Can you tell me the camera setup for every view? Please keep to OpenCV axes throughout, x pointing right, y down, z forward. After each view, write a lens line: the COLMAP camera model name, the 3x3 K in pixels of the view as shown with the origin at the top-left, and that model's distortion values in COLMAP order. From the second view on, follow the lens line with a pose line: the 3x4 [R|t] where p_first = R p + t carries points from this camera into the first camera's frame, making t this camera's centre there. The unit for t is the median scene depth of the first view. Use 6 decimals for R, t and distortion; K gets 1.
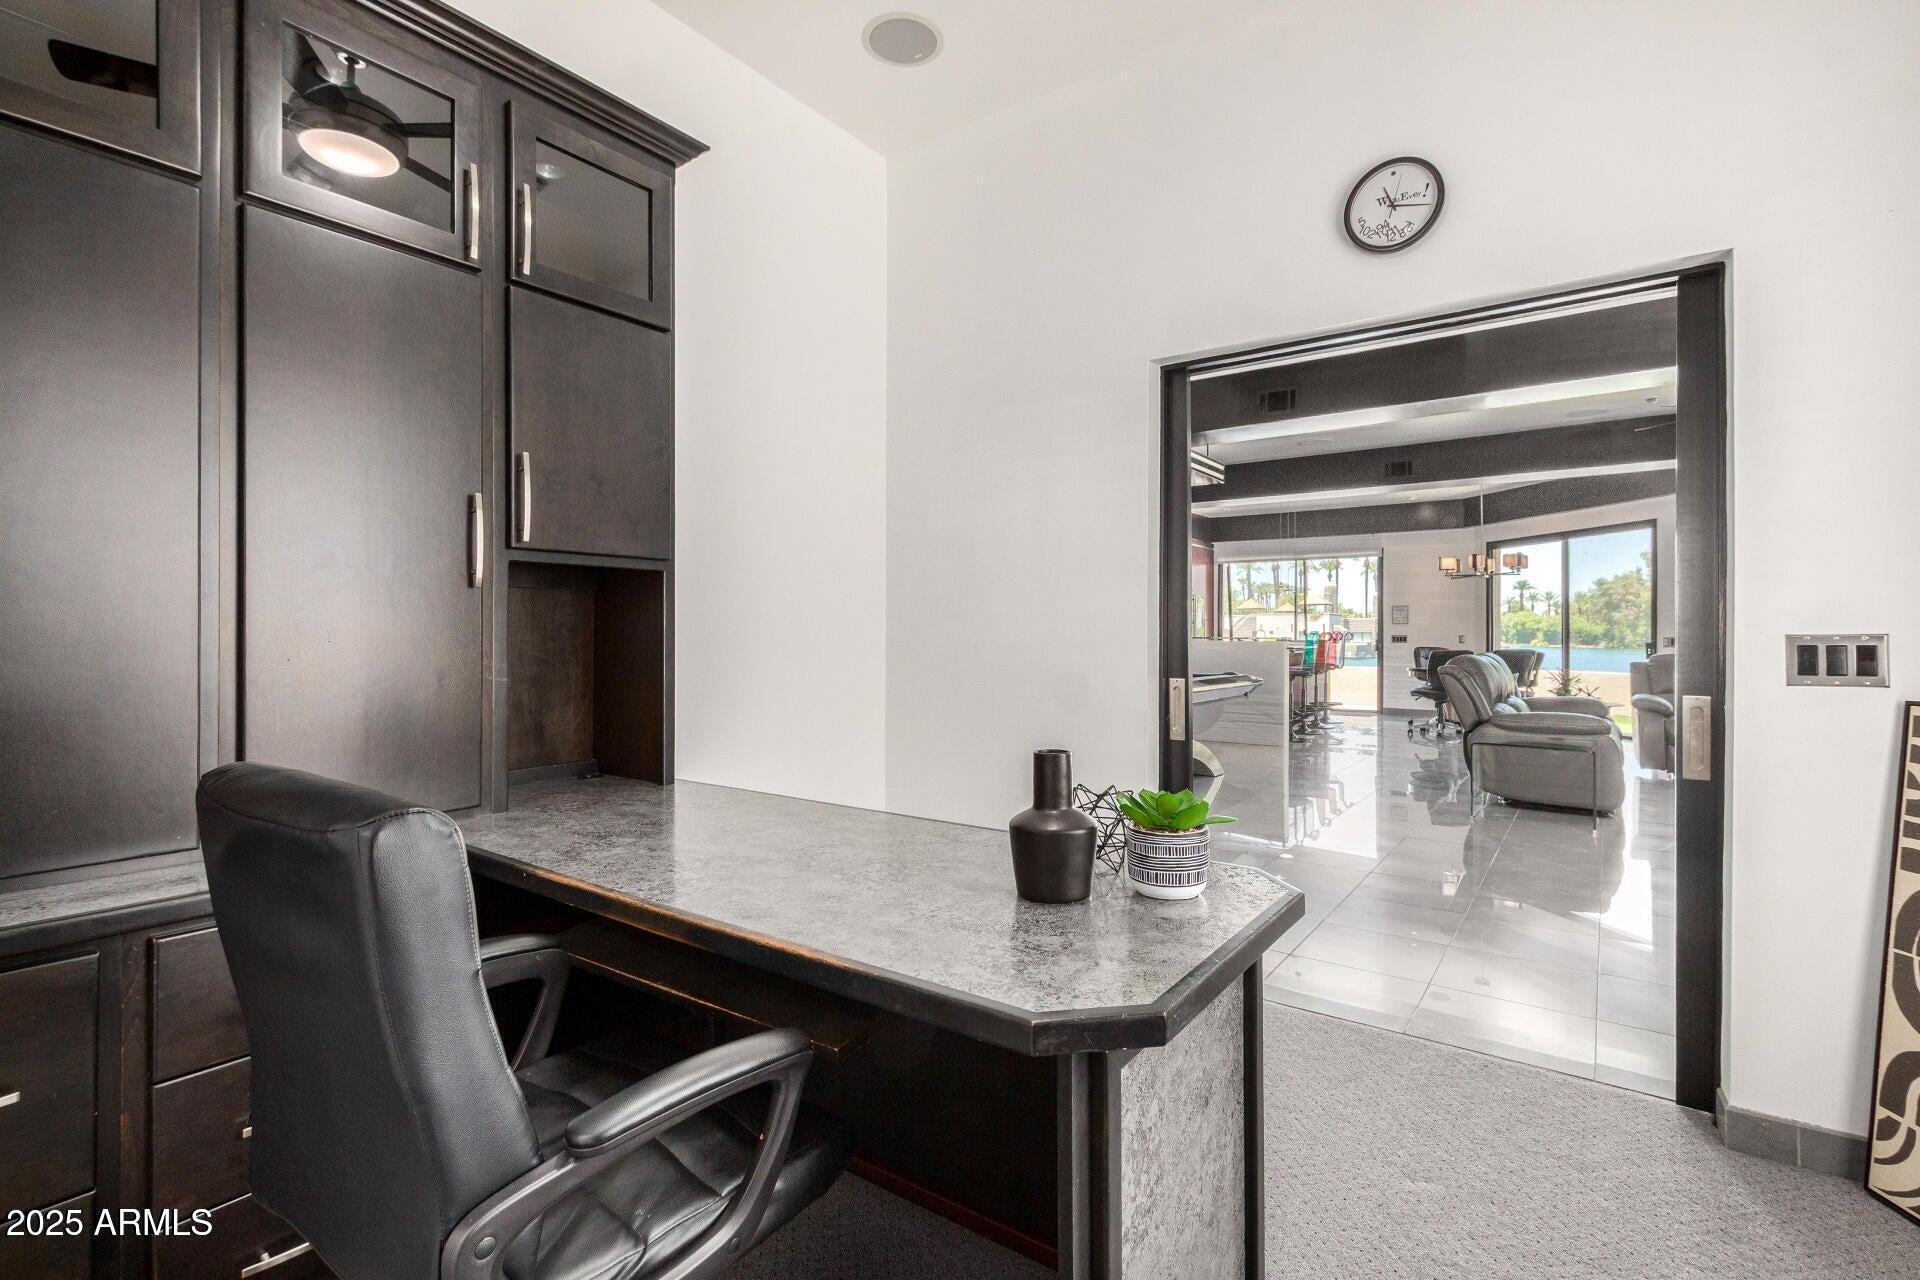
lens RADIAL K [[882.7, 0, 955.5], [0, 882.7, 637.6], [0, 0, 1]] dist [0.001015, -0.000456]
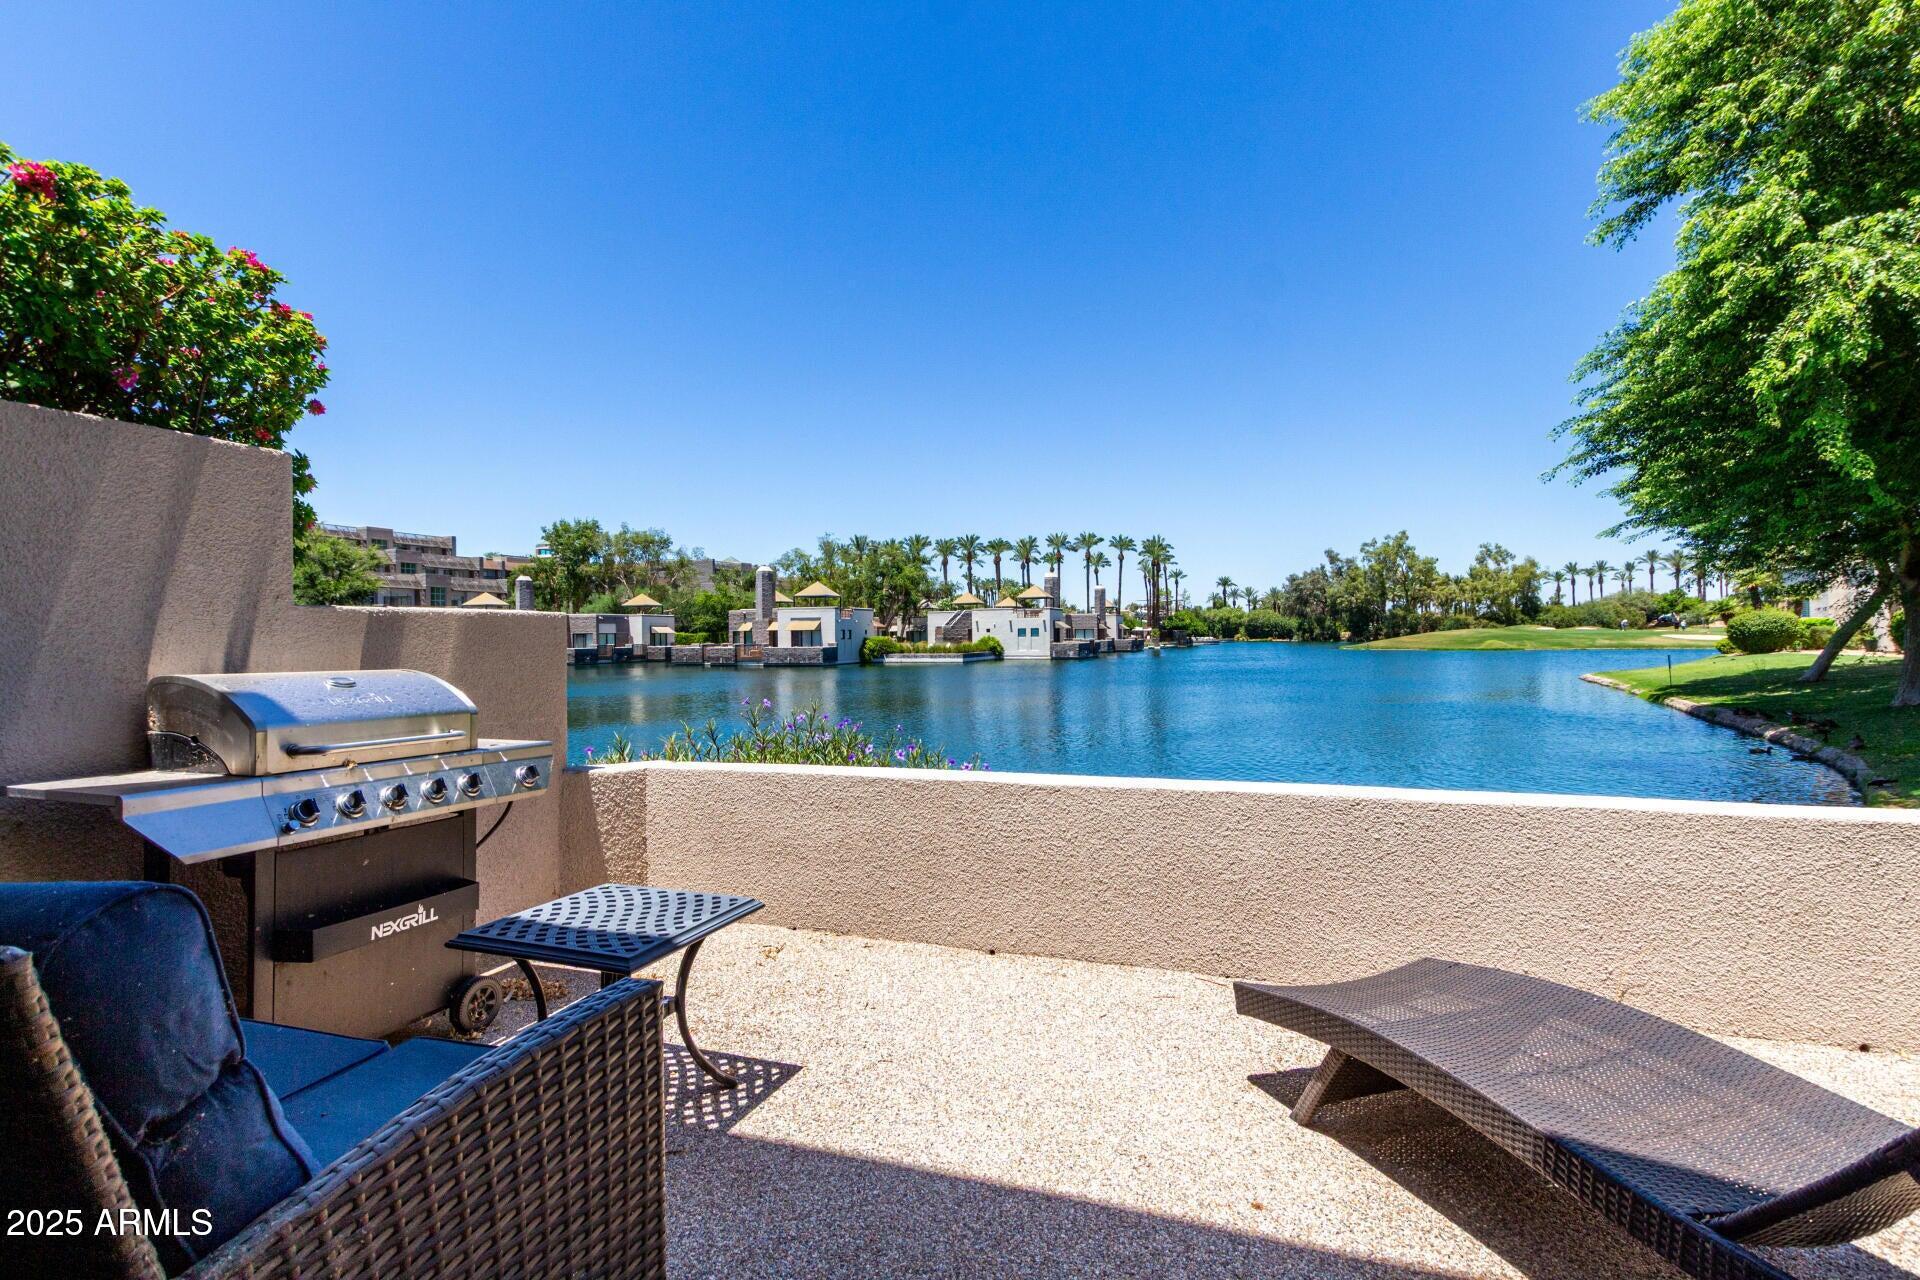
lens RADIAL K [[882.7, 0, 954.3], [0, 882.7, 636.4], [0, 0, 1]] dist [0.001015, -0.000456]
pose [[0.959161, -0.018271, 0.282270, 0.054577], [0.019620, 0.999806, -0.001952, 0.000557], [-0.282179, 0.007410, 0.959333, 0.121249]]
